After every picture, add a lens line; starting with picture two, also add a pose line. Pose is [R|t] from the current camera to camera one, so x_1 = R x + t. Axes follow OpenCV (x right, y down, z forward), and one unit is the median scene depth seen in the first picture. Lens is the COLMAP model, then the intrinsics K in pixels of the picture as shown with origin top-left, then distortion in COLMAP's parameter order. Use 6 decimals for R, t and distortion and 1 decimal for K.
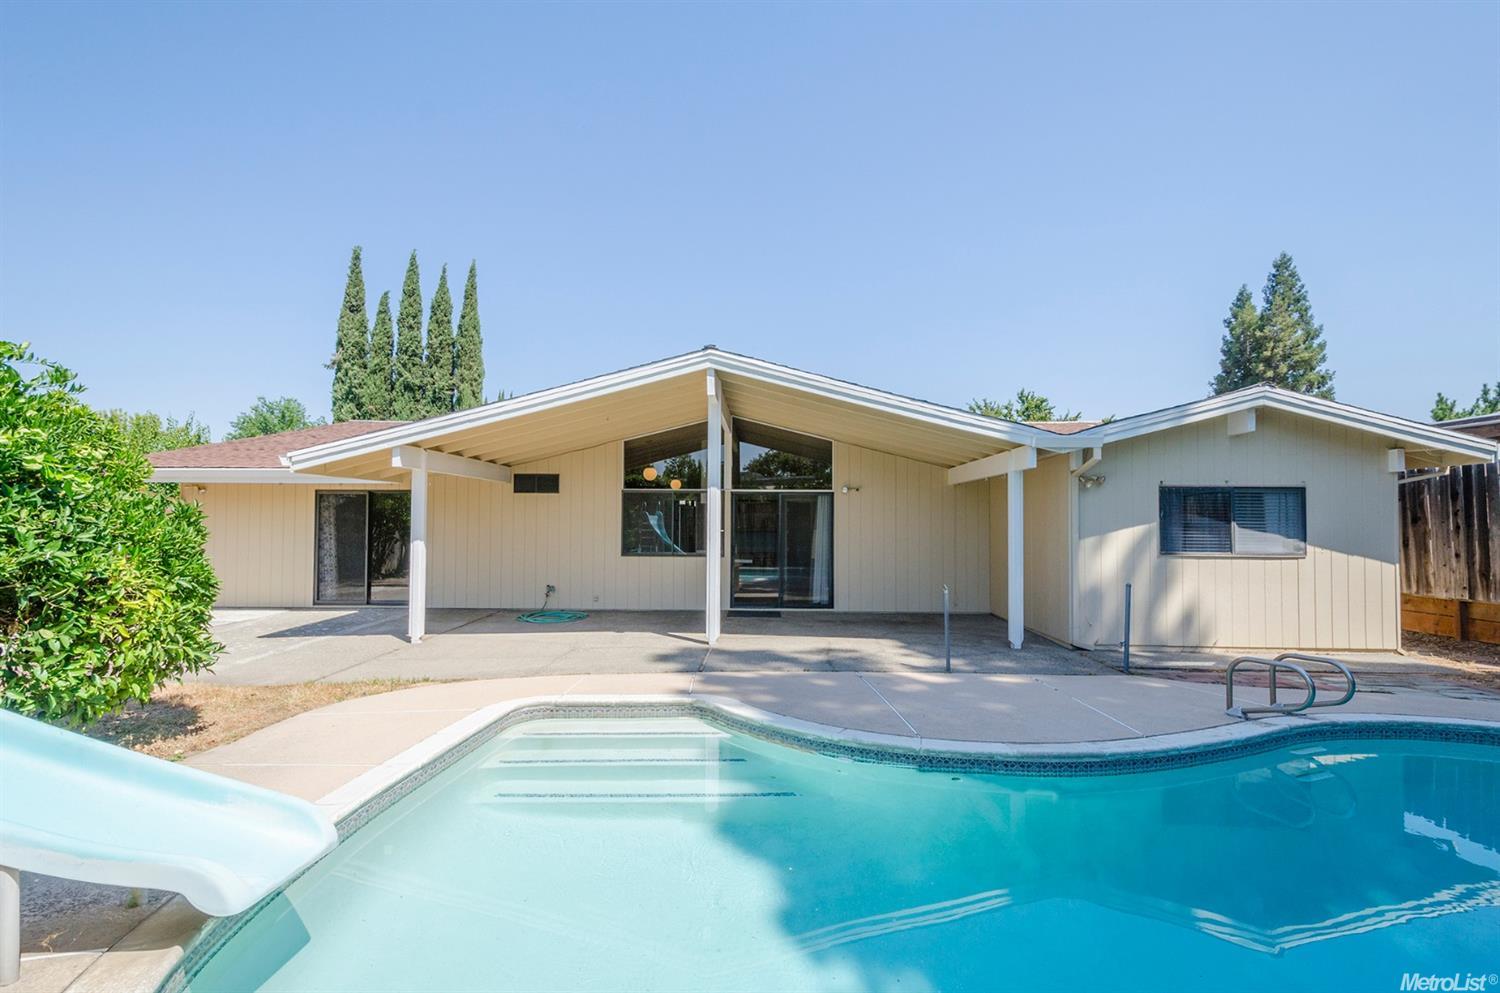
lens RADIAL K [[686.4, 0, 765.1], [0, 686.4, 469.2], [0, 0, 1]] dist [0.003014, -0.000368]
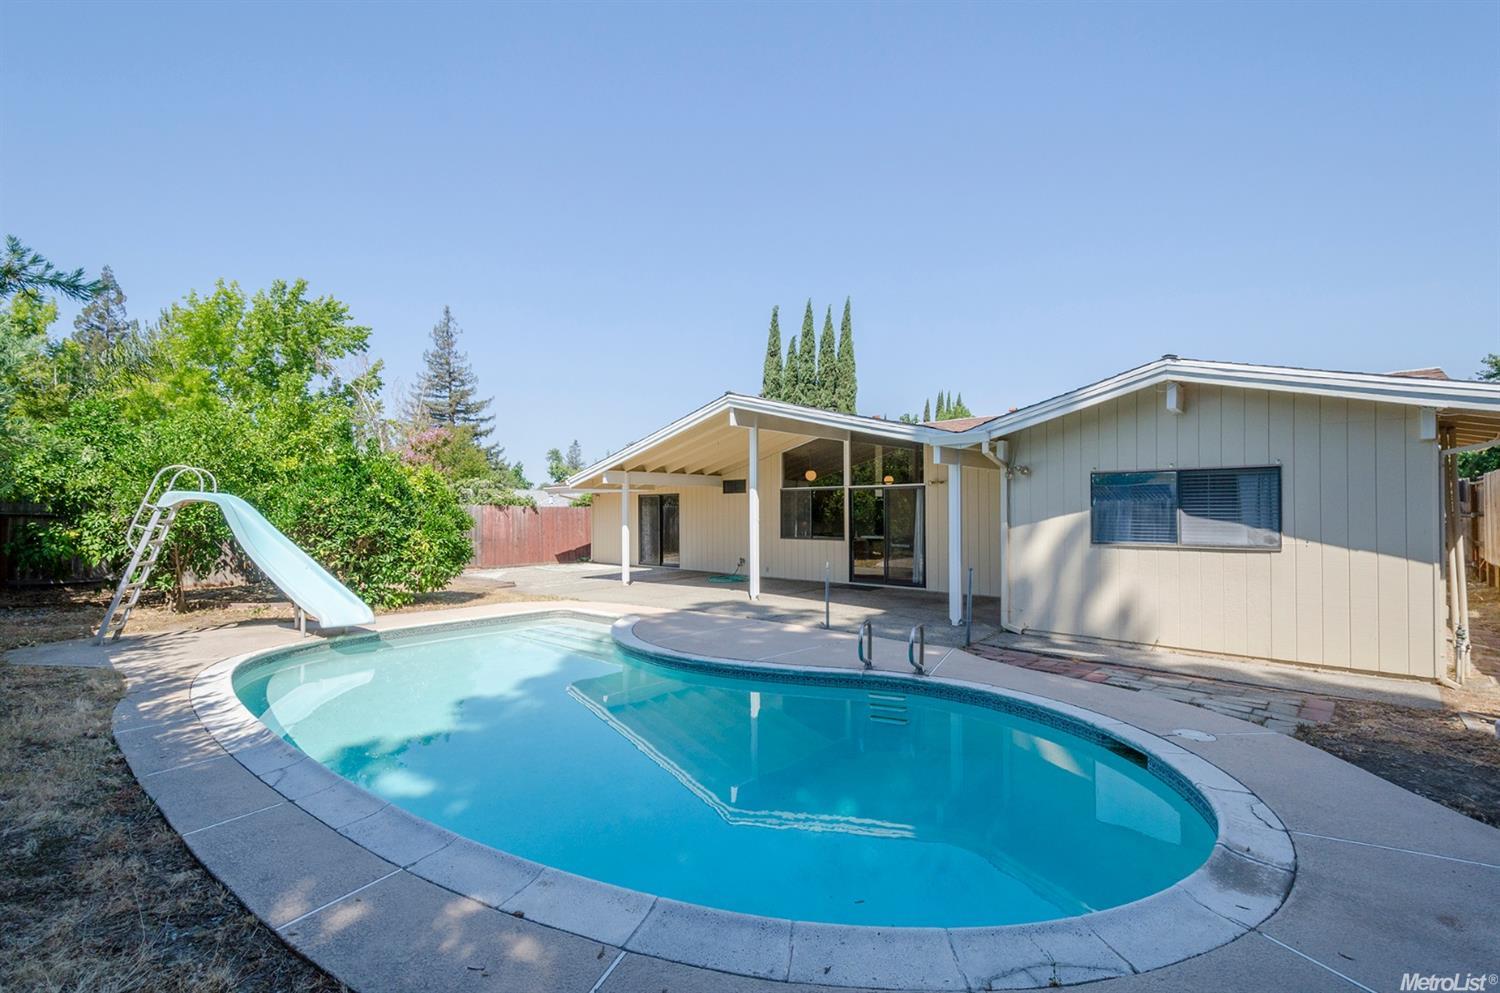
lens RADIAL K [[686.4, 0, 756.5], [0, 686.4, 448.2], [0, 0, 1]] dist [0.003014, -0.000368]
pose [[0.737393, -0.071246, -0.671696, 0.878076], [0.061073, 0.997381, -0.038745, -0.001805], [0.672697, -0.012452, 0.739813, -0.034624]]
